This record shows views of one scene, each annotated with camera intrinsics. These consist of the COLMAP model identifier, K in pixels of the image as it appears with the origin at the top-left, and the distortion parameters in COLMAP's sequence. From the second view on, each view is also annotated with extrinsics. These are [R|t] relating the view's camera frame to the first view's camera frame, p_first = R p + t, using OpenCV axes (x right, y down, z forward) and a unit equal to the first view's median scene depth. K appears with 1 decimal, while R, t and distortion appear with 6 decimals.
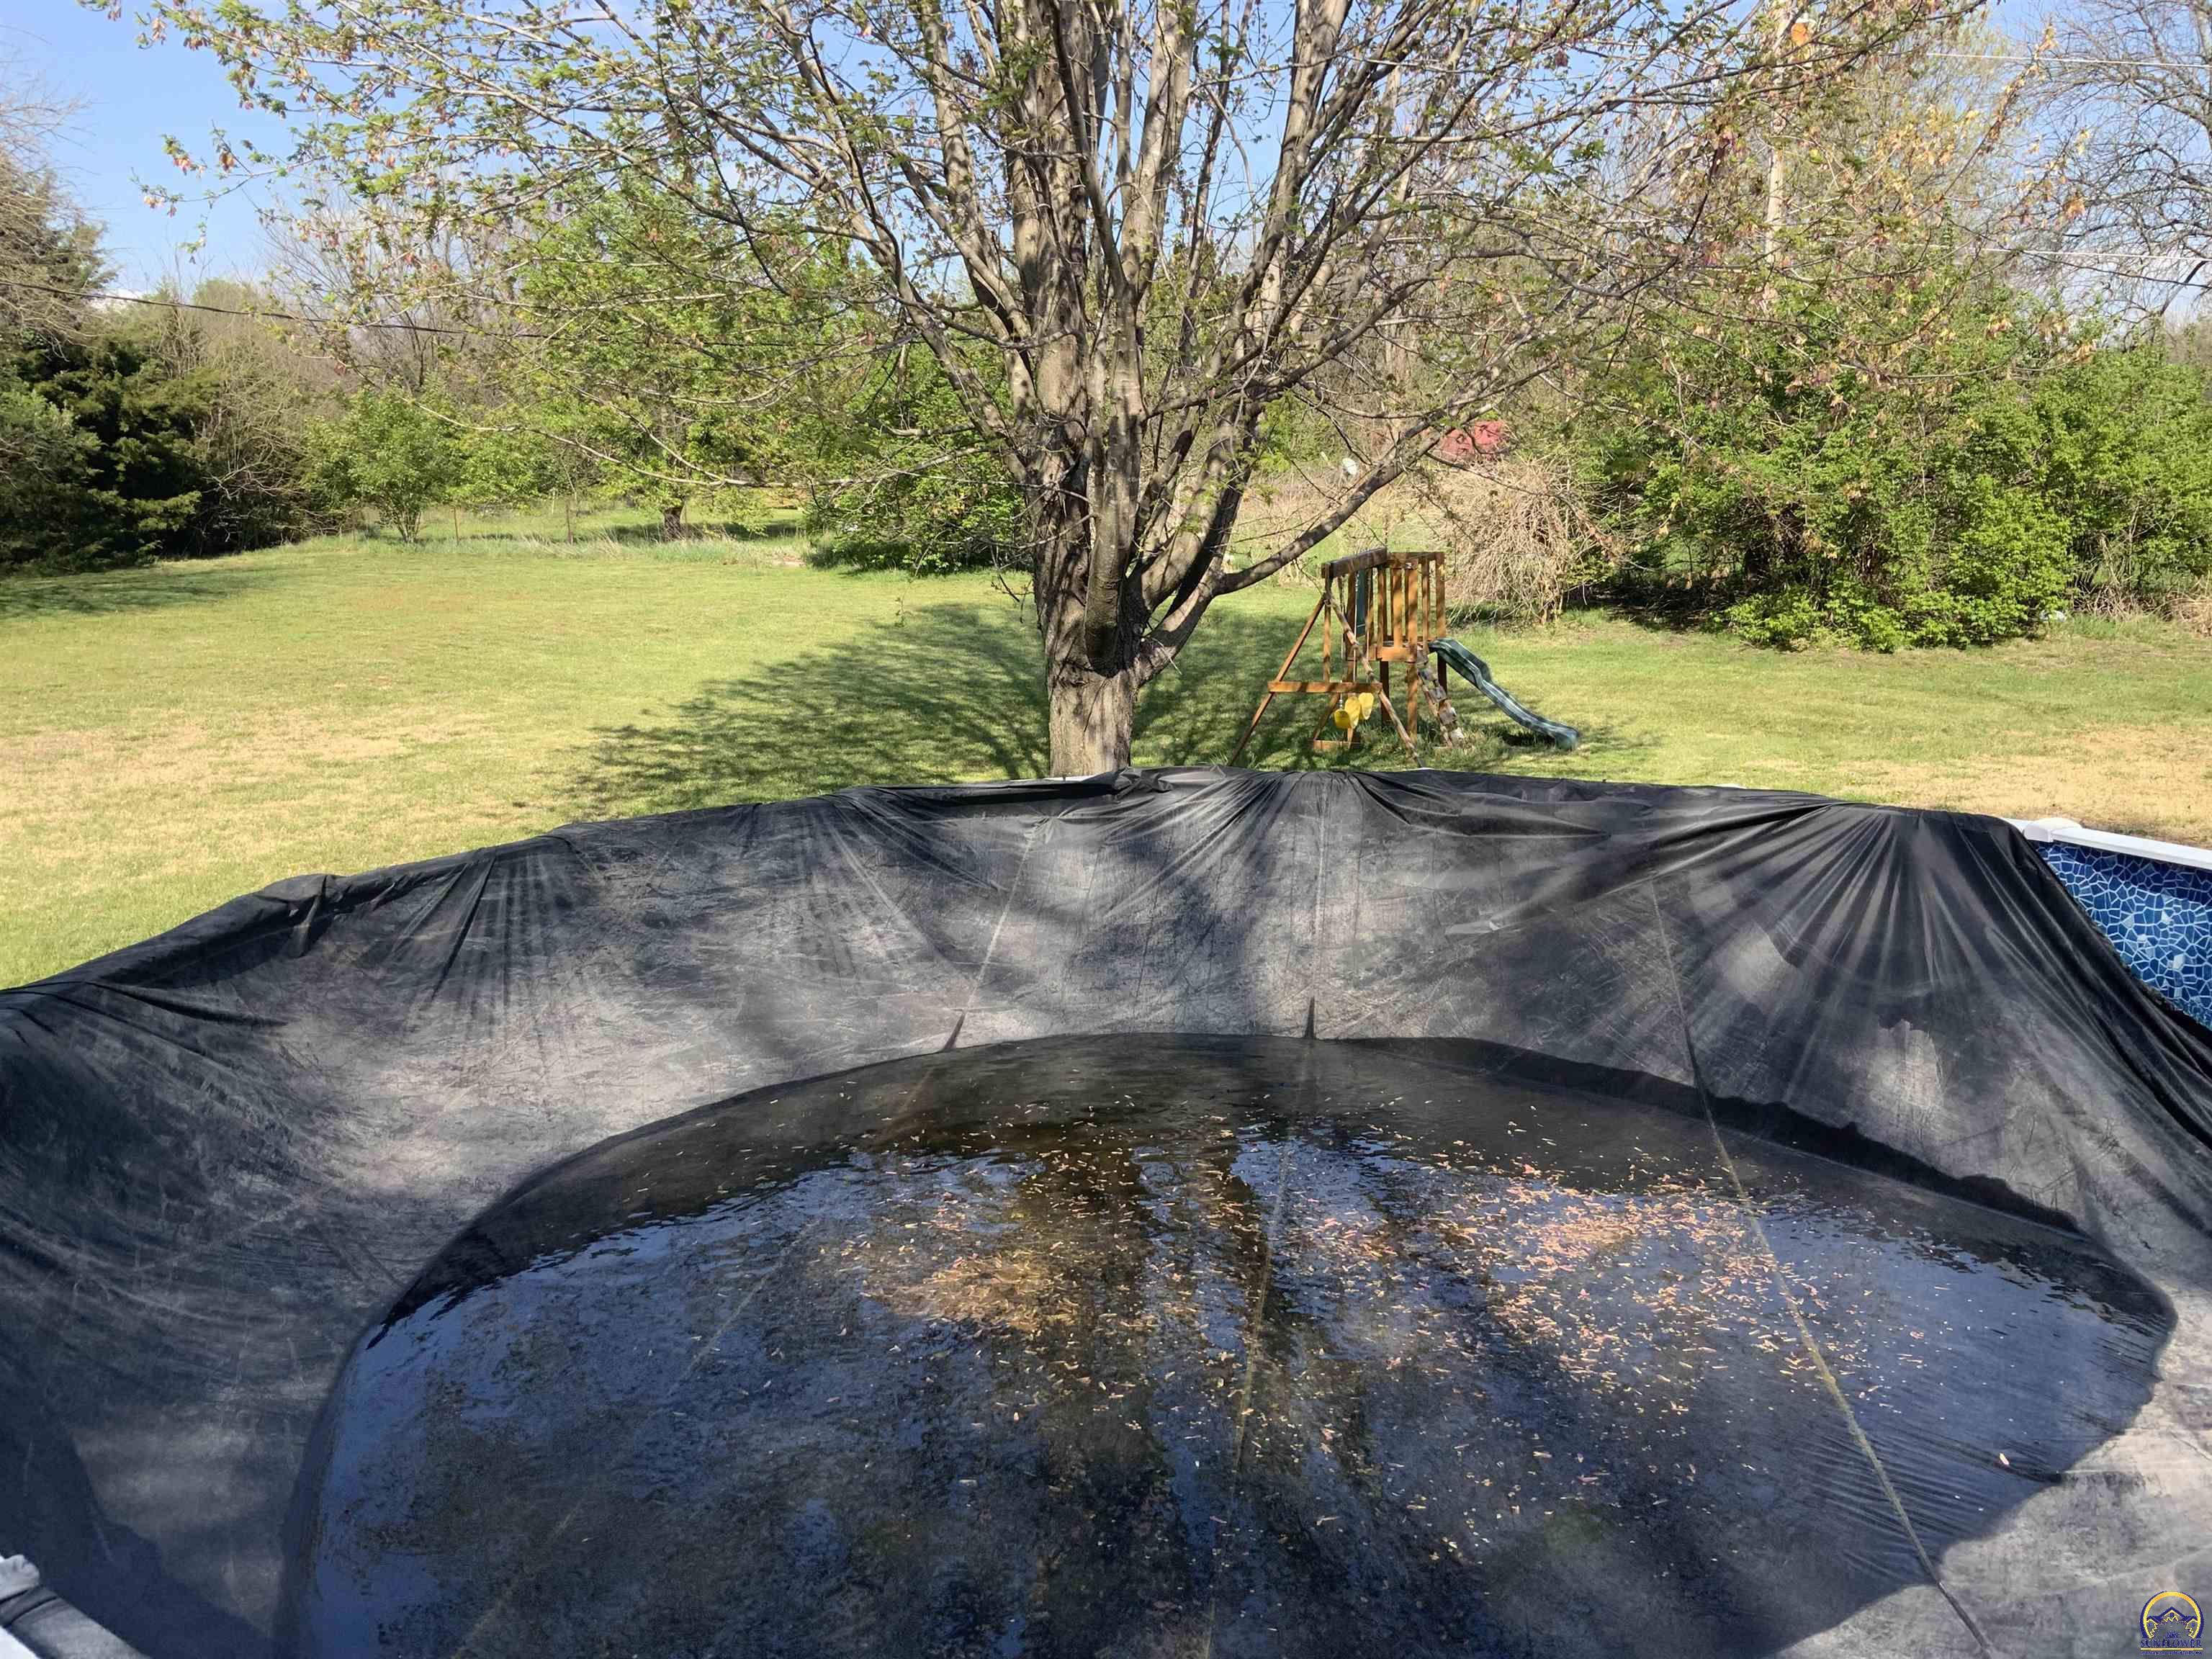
lens RADIAL K [[1807.1, 0, 1108.9], [0, 1807.1, 831.0], [0, 0, 1]] dist [0.057242, -0.107753]
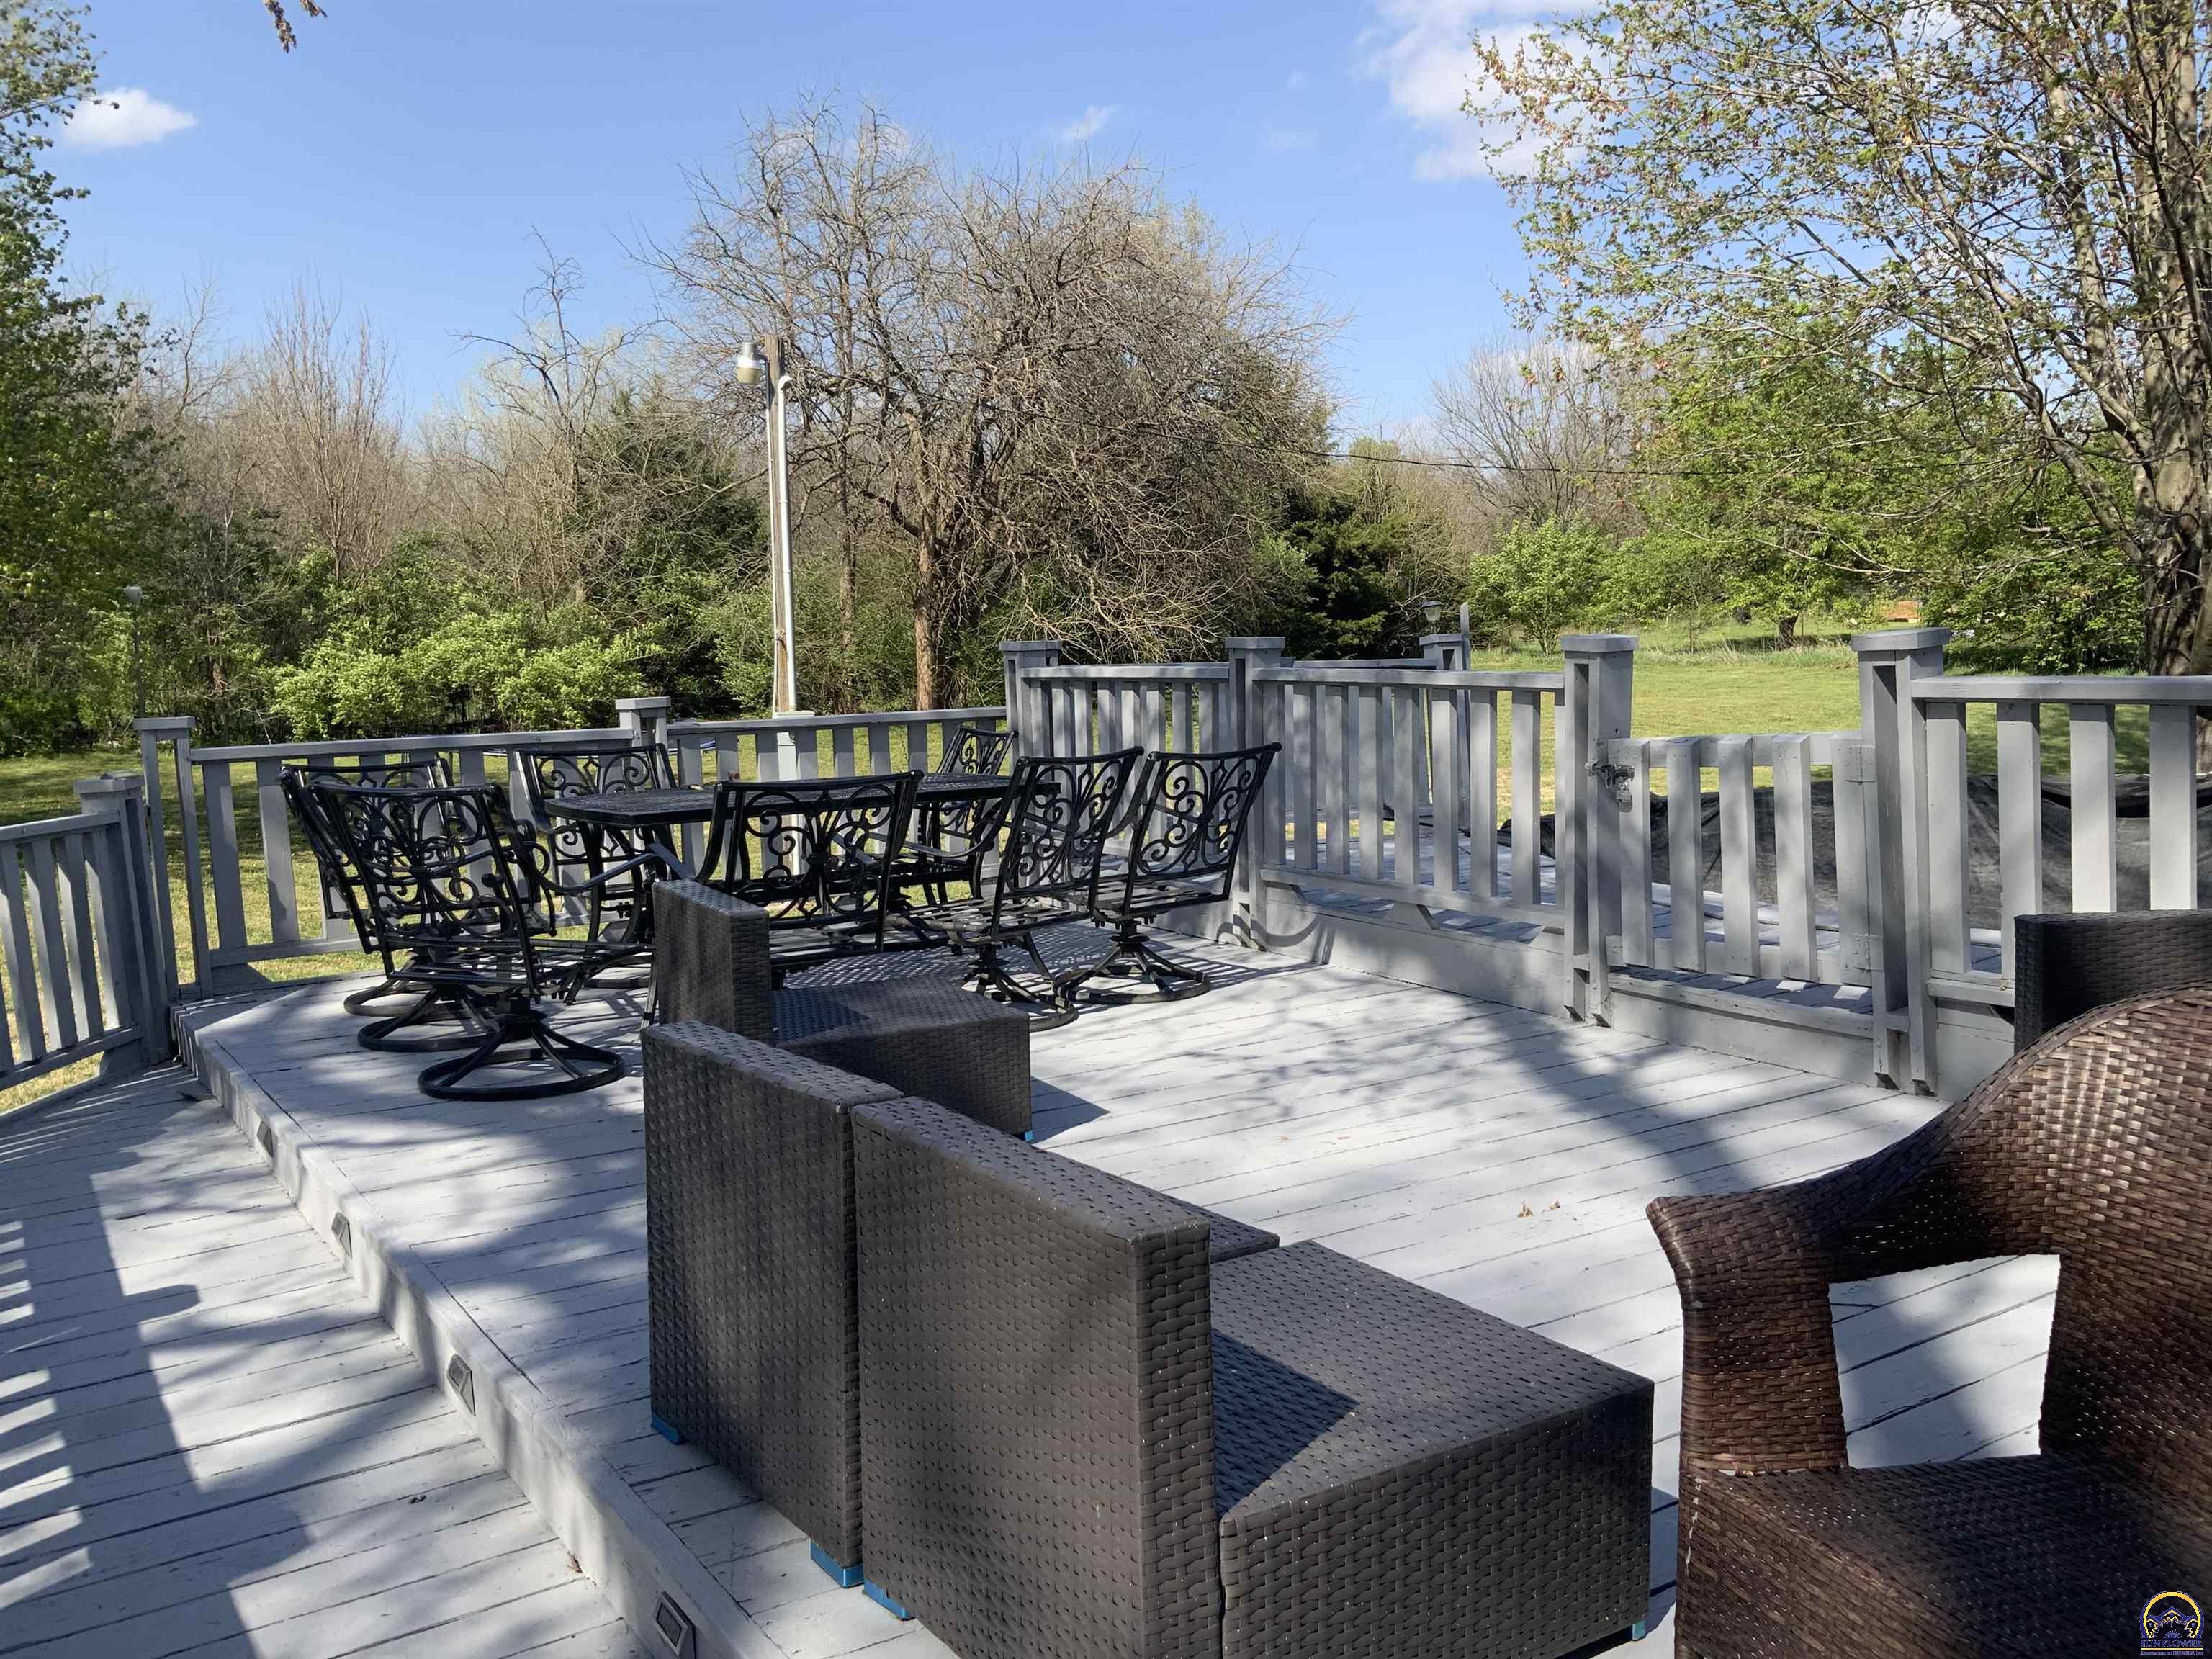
lens RADIAL K [[1807.1, 0, 1117.6], [0, 1807.1, 822.3], [0, 0, 1]] dist [0.057242, -0.107753]
pose [[0.842567, 0.047576, -0.536485, 0.011986], [-0.087103, 0.995015, -0.048560, 0.032019], [0.531501, 0.087645, 0.842511, -0.126252]]
